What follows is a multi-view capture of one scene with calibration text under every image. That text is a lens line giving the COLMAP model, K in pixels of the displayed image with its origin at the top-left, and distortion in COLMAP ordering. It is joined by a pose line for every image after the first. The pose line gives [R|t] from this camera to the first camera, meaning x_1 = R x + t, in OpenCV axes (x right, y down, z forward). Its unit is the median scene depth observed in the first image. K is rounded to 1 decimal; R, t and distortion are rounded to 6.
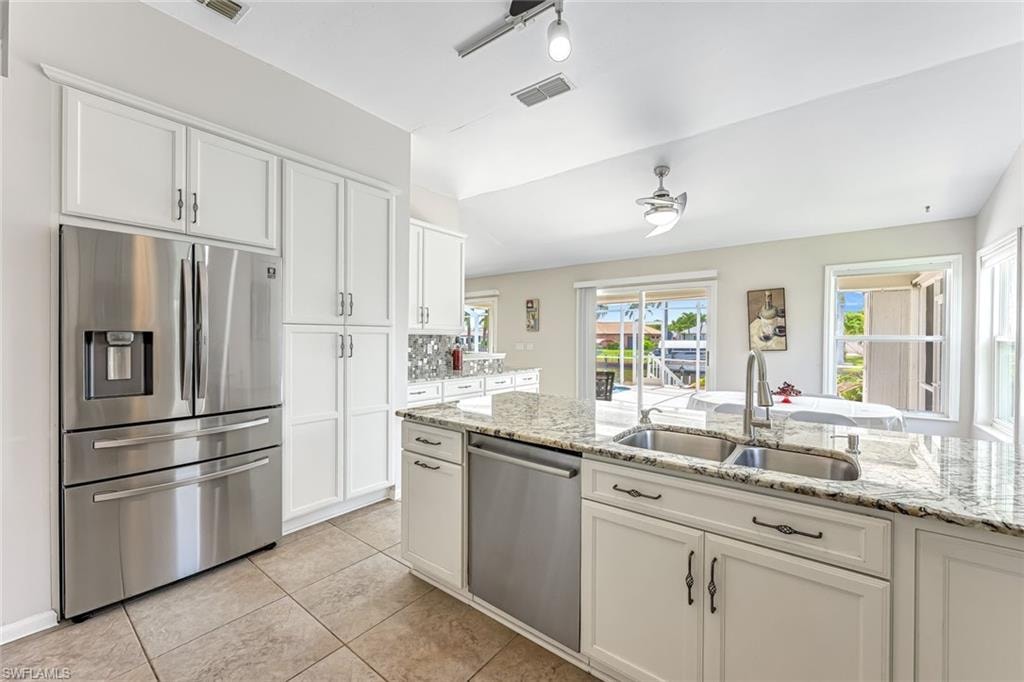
lens RADIAL K [[413.4, 0, 512.6], [0, 413.4, 341.5], [0, 0, 1]] dist [0.000596, 0.000103]
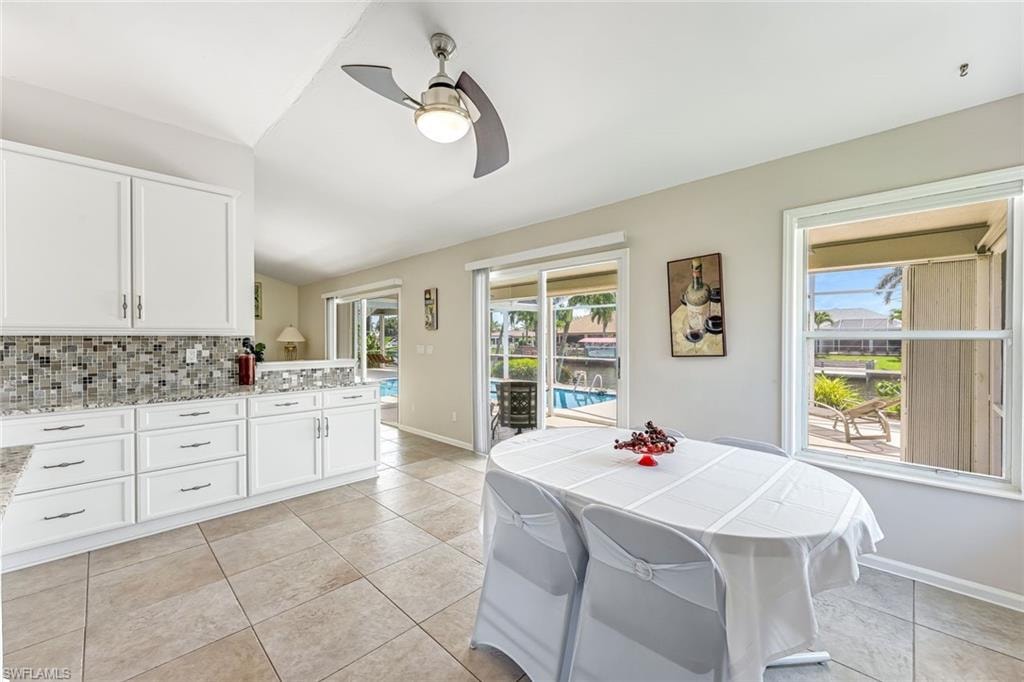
lens RADIAL K [[413.4, 0, 511.5], [0, 413.4, 340.4], [0, 0, 1]] dist [0.000596, 0.000103]
pose [[0.992965, -0.007685, -0.118158, 0.415444], [0.007485, 0.999970, -0.002131, -0.002895], [0.118171, 0.001231, 0.992993, 0.355660]]
